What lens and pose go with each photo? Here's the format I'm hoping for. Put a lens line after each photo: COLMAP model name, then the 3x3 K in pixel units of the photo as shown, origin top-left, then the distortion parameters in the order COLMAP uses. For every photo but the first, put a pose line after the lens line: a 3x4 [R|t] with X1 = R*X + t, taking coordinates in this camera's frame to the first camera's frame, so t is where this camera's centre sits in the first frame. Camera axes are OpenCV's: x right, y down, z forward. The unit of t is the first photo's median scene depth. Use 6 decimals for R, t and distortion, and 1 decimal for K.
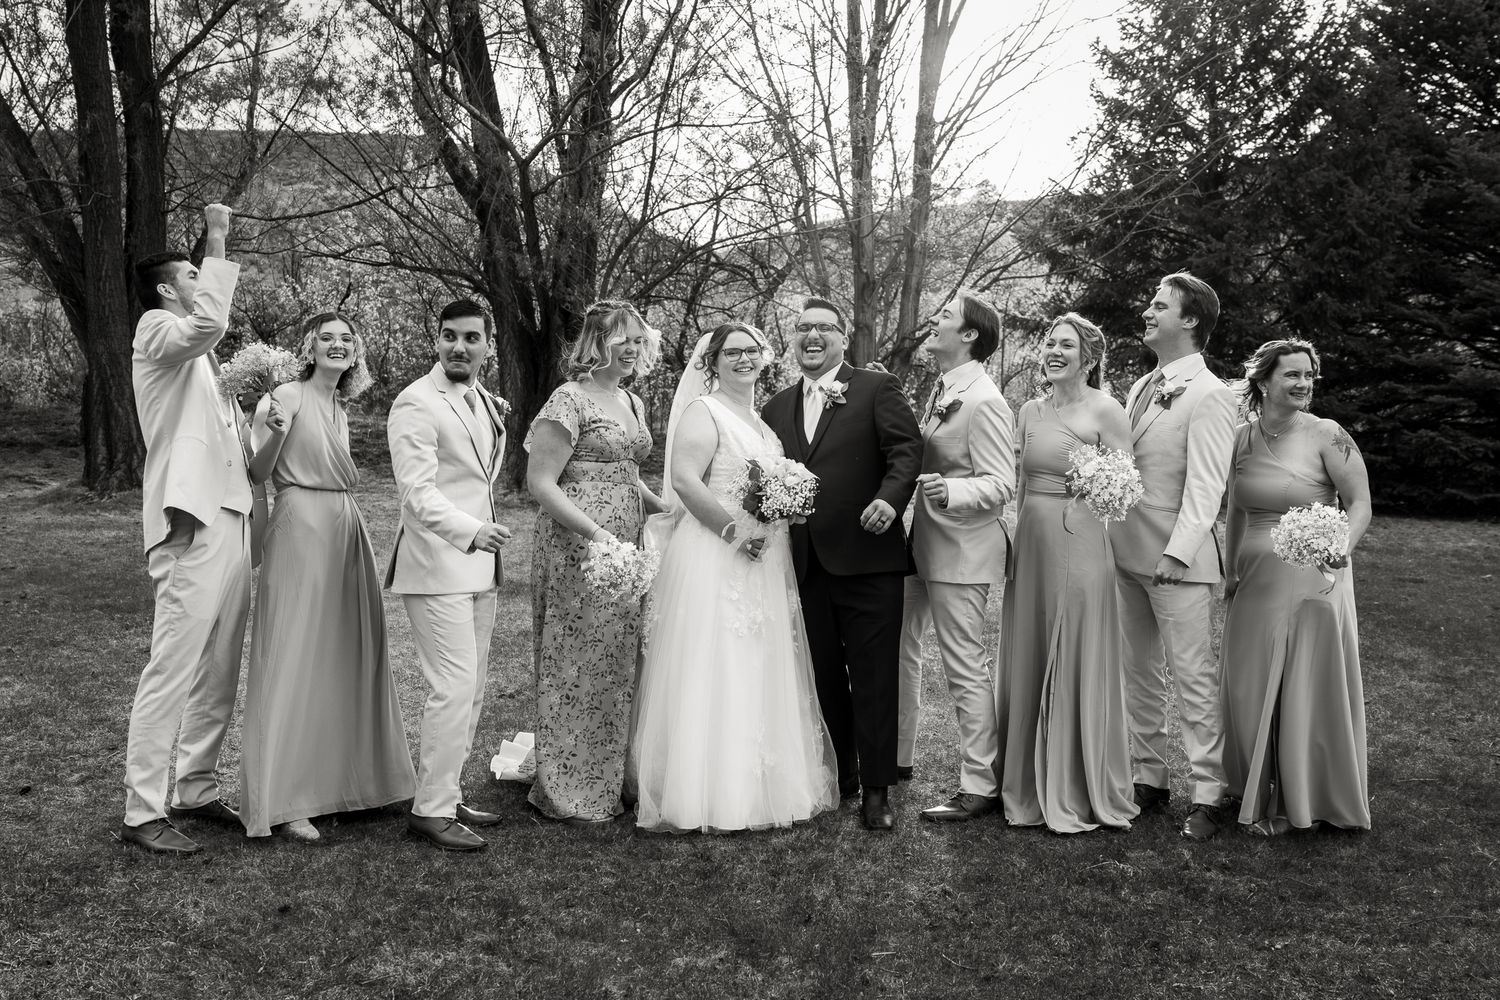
lens RADIAL K [[1673.3, 0, 748.1], [0, 1673.3, 504.1], [0, 0, 1]] dist [0.007526, 0.000000]
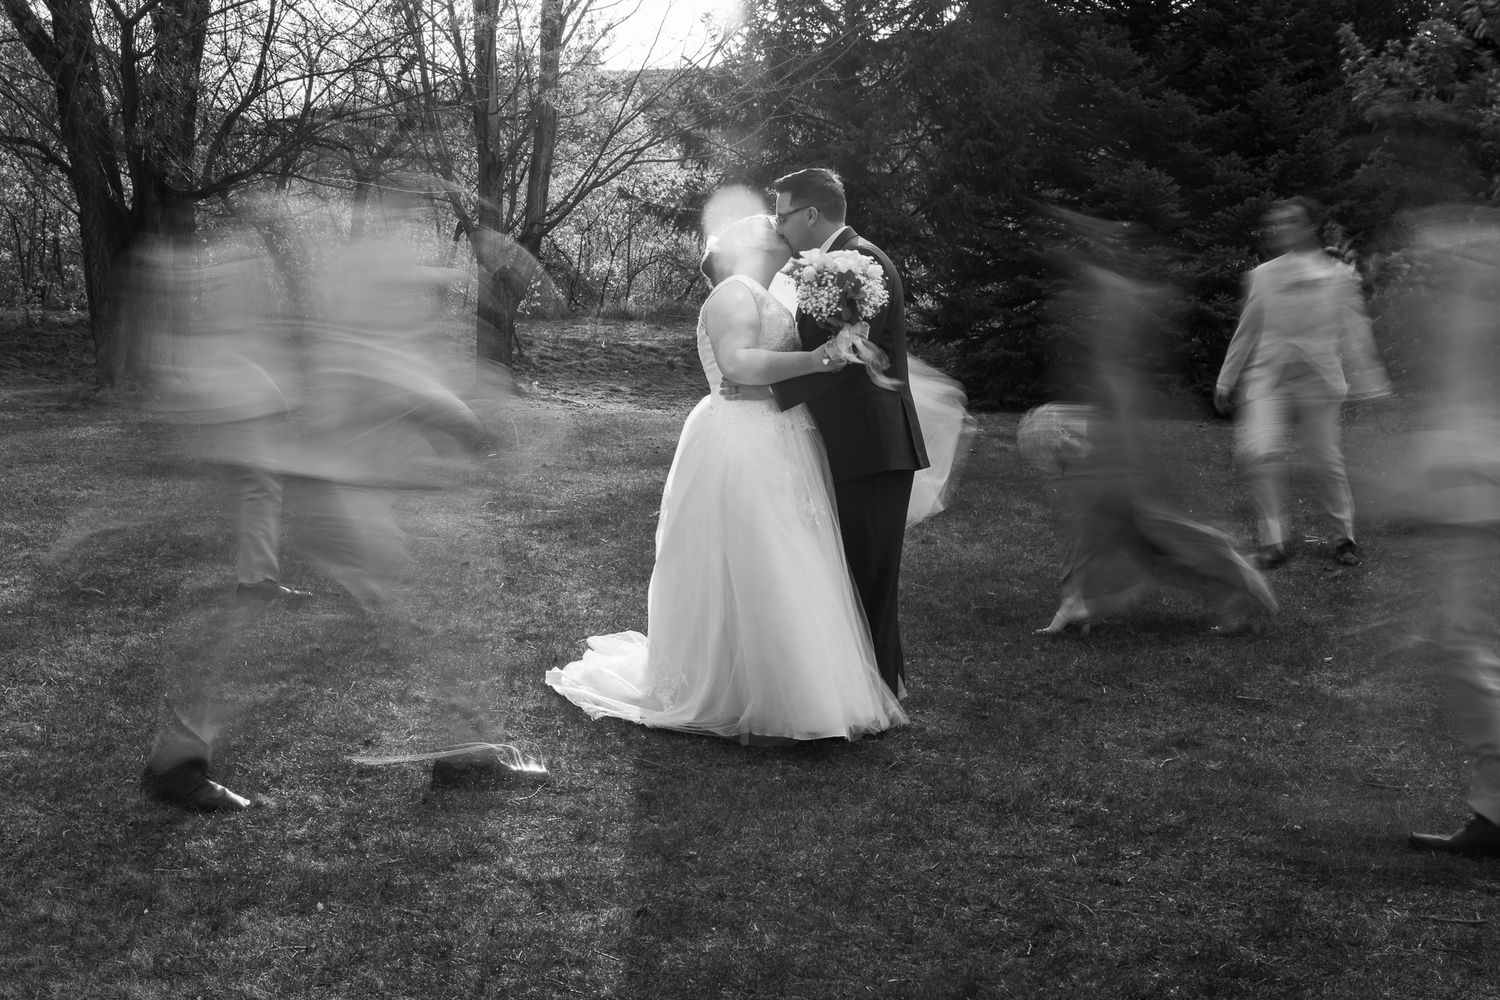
lens RADIAL K [[2014.3, 0, 753.8], [0, 2014.3, 498.0], [0, 0, 1]] dist [-0.025064, 0.000000]
pose [[0.974967, -0.013151, 0.221962, -0.036577], [0.005938, 0.999433, 0.033134, 0.016852], [-0.222272, -0.030987, 0.974492, -0.122423]]
